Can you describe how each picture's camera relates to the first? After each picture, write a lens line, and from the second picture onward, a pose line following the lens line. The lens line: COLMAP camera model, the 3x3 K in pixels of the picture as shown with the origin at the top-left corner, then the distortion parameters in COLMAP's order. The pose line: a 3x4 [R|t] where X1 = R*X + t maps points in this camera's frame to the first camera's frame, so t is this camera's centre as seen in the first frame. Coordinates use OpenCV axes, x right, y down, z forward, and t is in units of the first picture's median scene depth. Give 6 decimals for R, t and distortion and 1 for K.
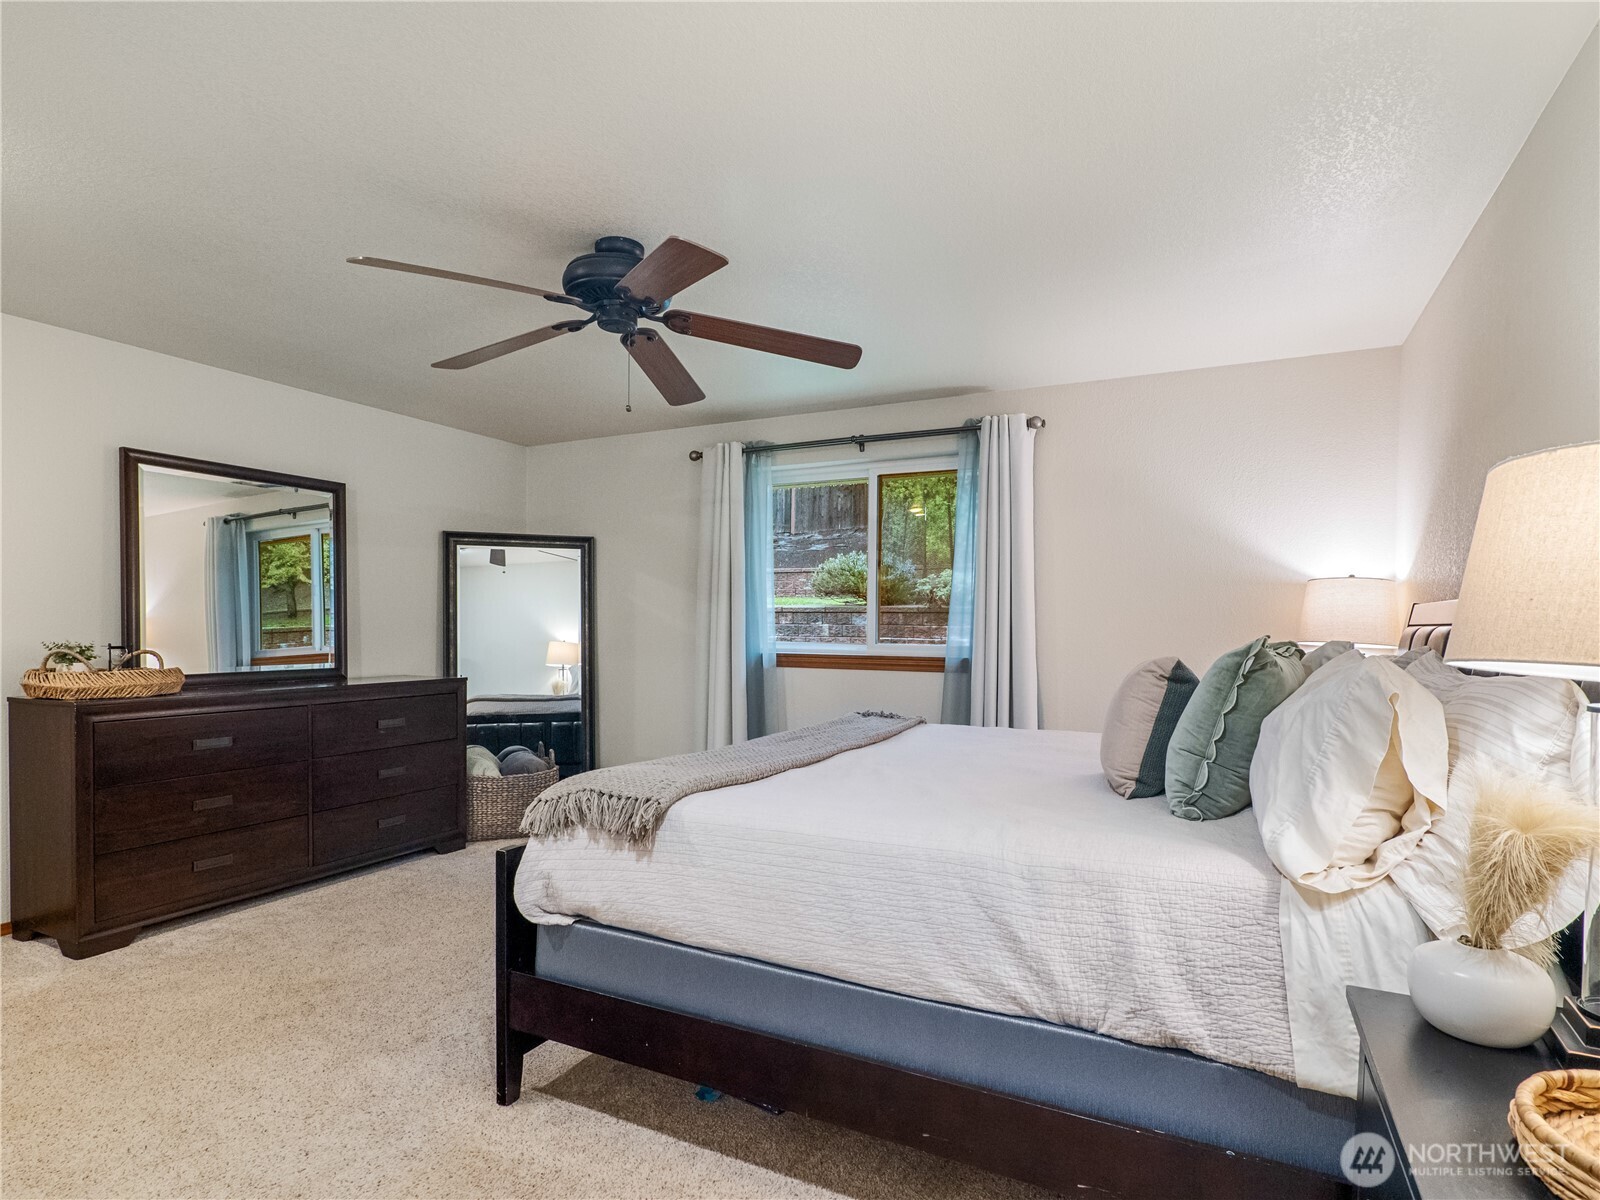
lens RADIAL K [[855.0, 0, 802.7], [0, 855.0, 641.0], [0, 0, 1]] dist [-0.018588, 0.000175]
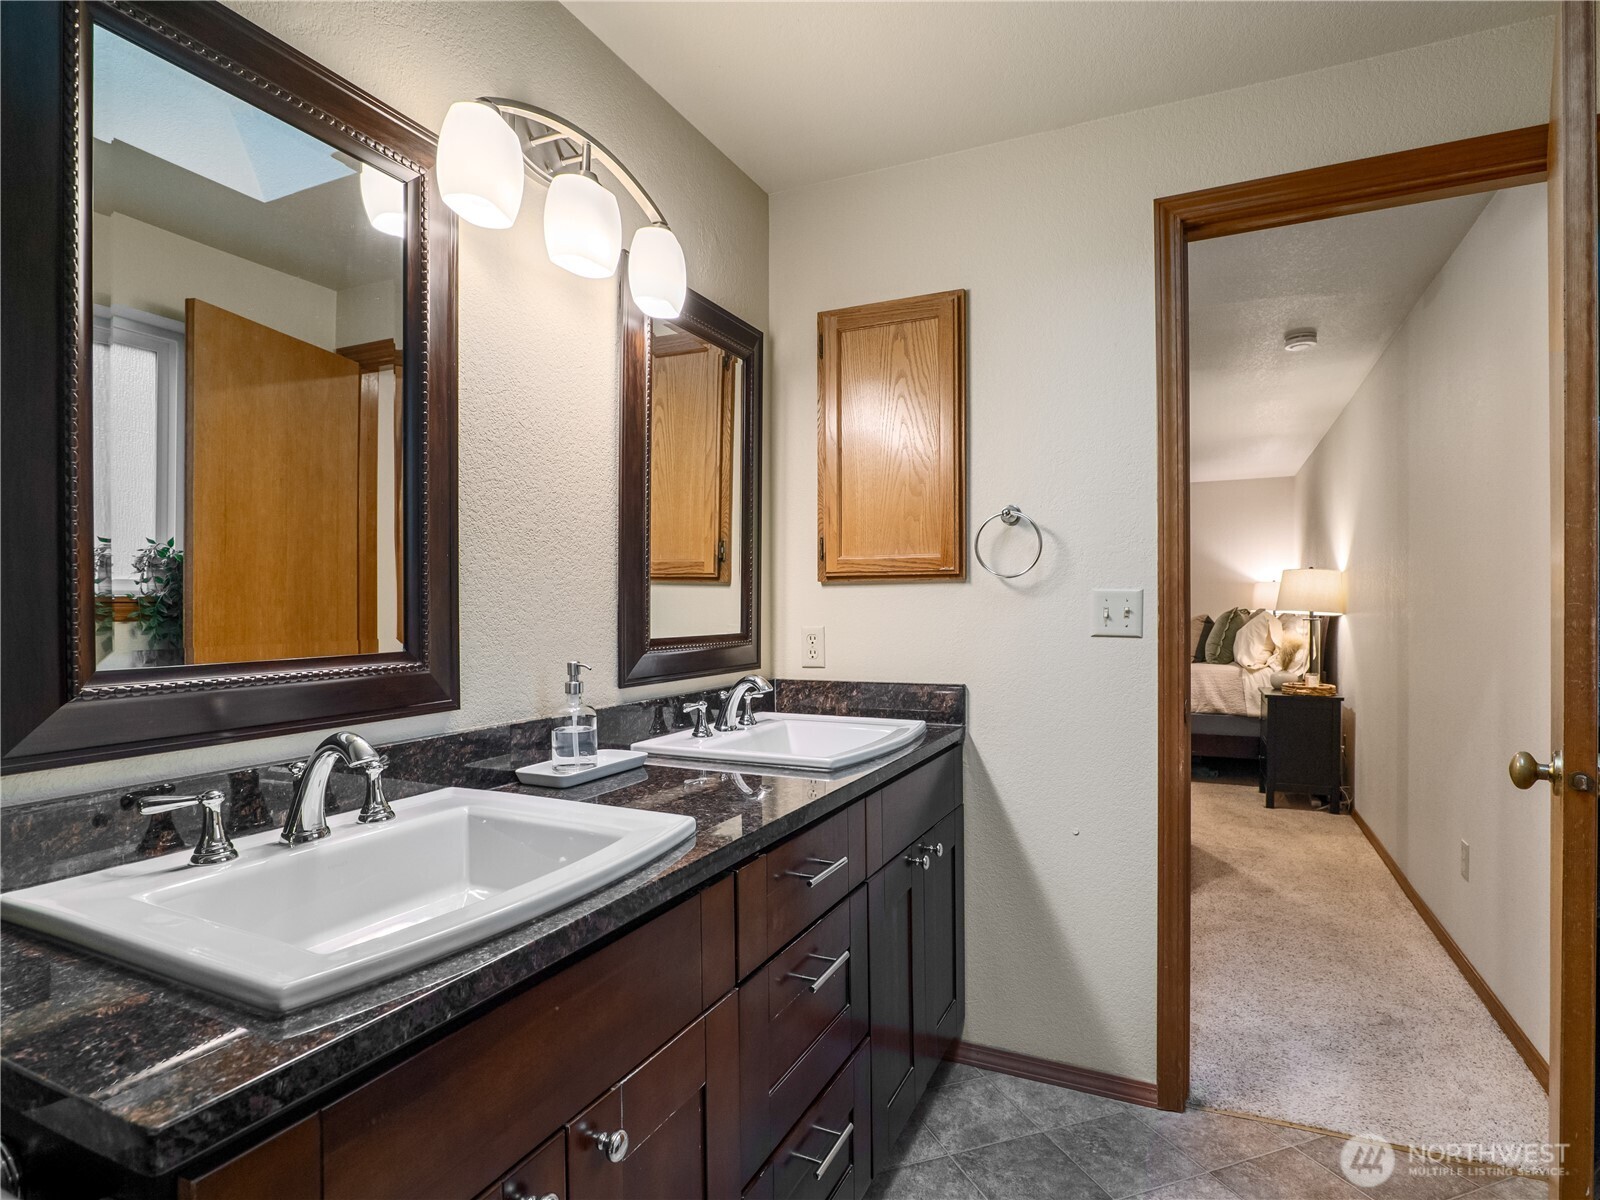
lens RADIAL K [[839.6, 0, 800.5], [0, 839.6, 595.8], [0, 0, 1]] dist [-0.026301, 0.009499]
pose [[0.999773, -0.007732, 0.019876, -0.809014], [0.008406, 0.999385, -0.034036, 0.032182], [-0.019601, 0.034195, 0.999223, -1.470164]]
